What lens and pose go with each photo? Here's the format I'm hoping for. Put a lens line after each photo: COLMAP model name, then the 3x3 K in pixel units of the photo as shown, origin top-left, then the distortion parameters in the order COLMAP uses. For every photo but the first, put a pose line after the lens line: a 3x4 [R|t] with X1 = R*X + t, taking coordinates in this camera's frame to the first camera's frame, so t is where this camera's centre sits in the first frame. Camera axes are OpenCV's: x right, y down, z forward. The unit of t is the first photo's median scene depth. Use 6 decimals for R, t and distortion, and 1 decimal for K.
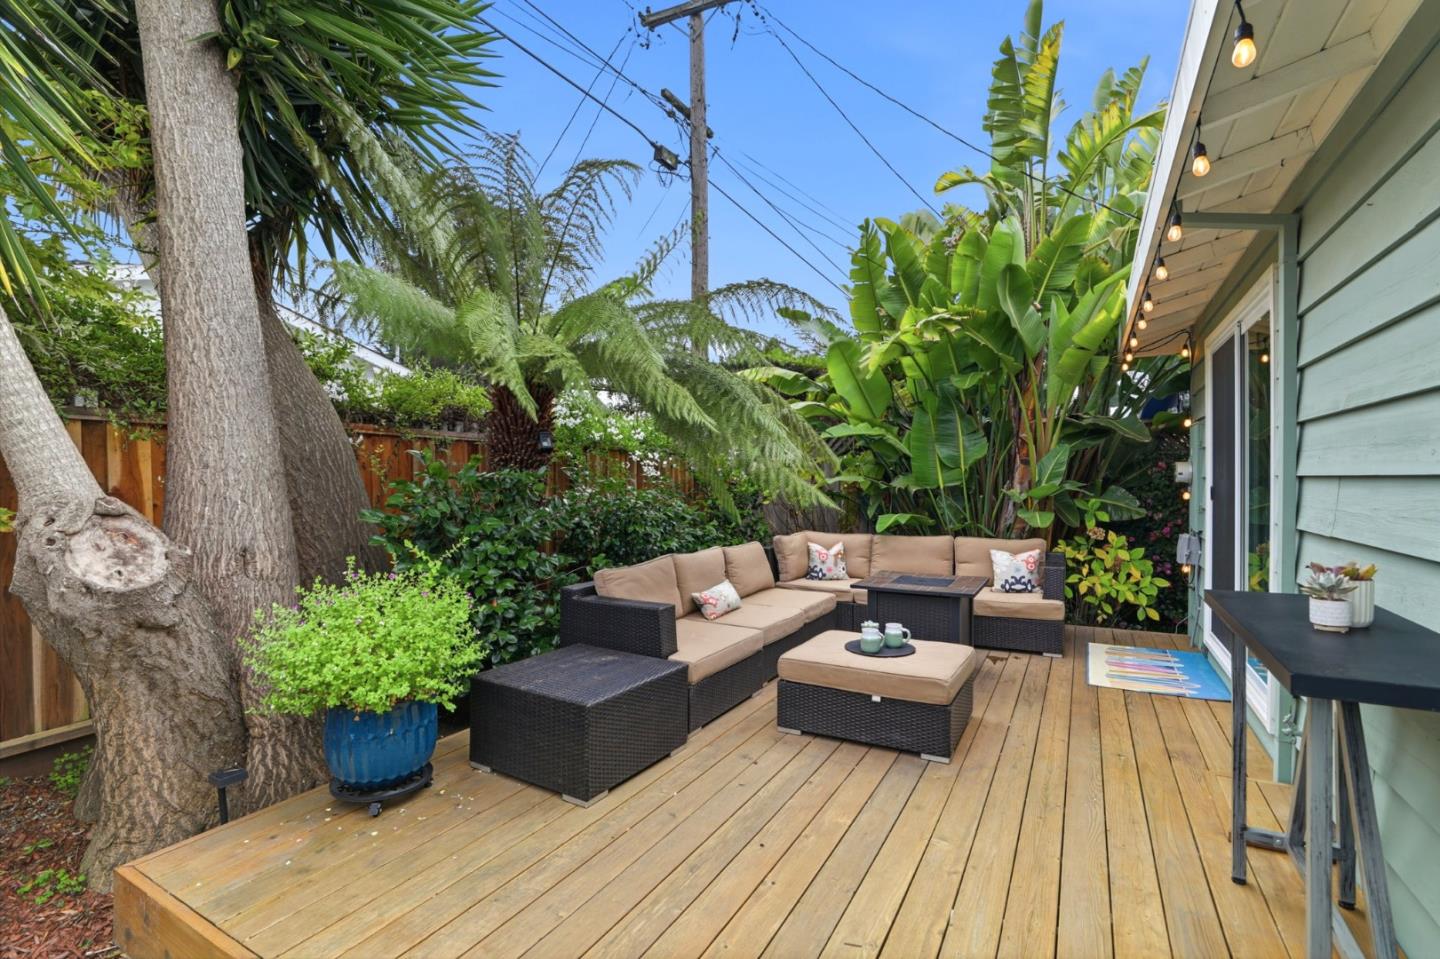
lens RADIAL K [[665.0, 0, 722.6], [0, 665.0, 478.1], [0, 0, 1]] dist [-0.027875, 0.001548]
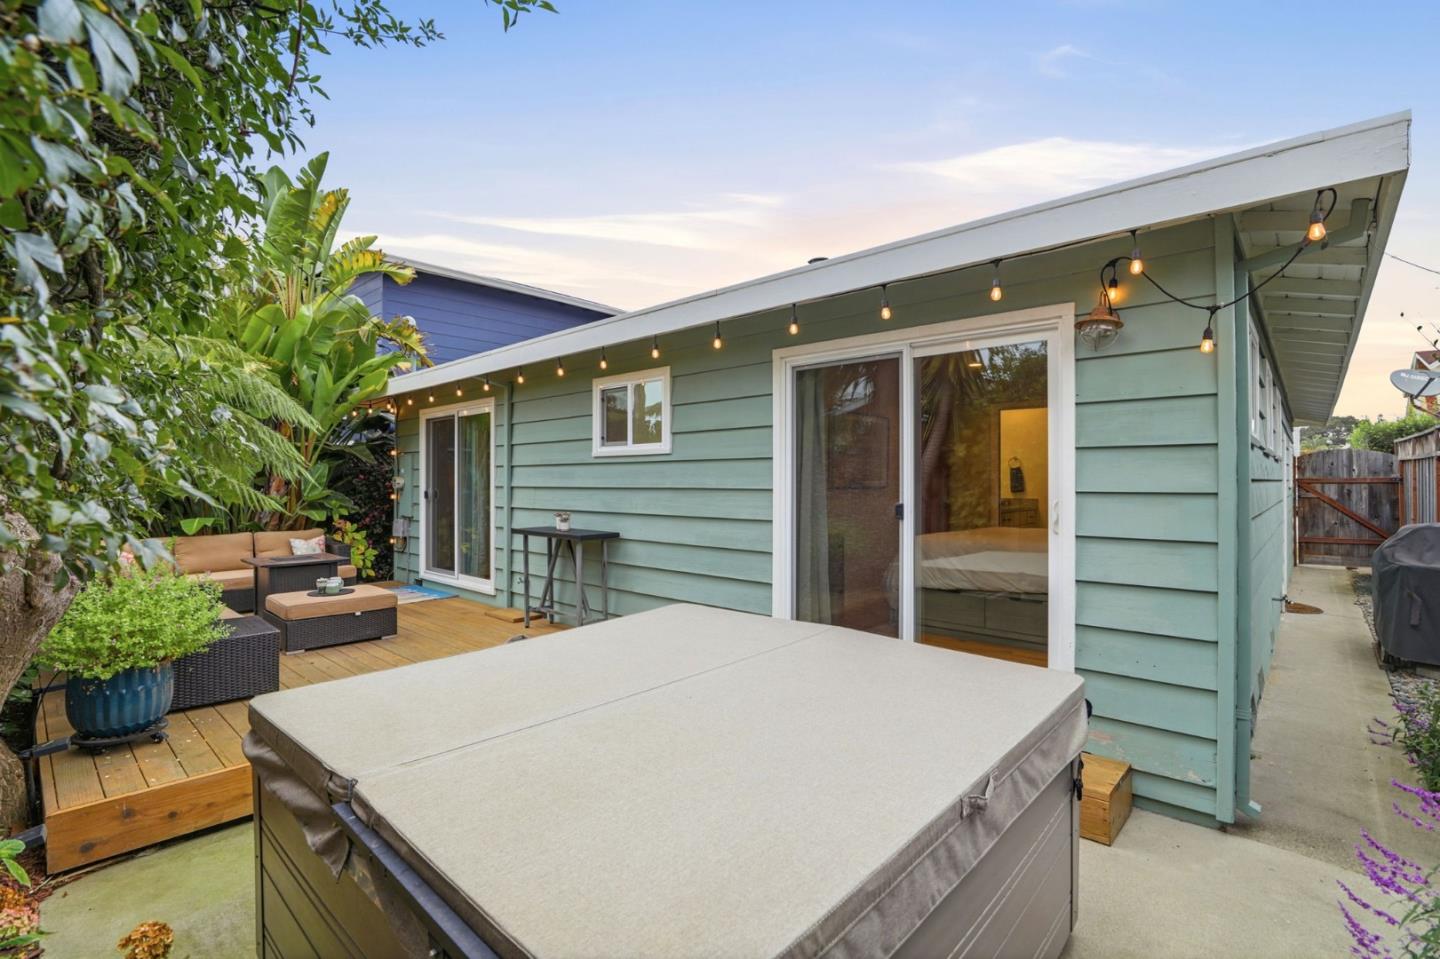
lens RADIAL K [[665.0, 0, 730.4], [0, 665.0, 475.9], [0, 0, 1]] dist [-0.027875, 0.001548]
pose [[0.240384, 0.003264, 0.970673, -0.669042], [0.002929, 0.999987, -0.004087, -0.015131], [-0.970674, 0.003826, 0.240371, -0.215588]]
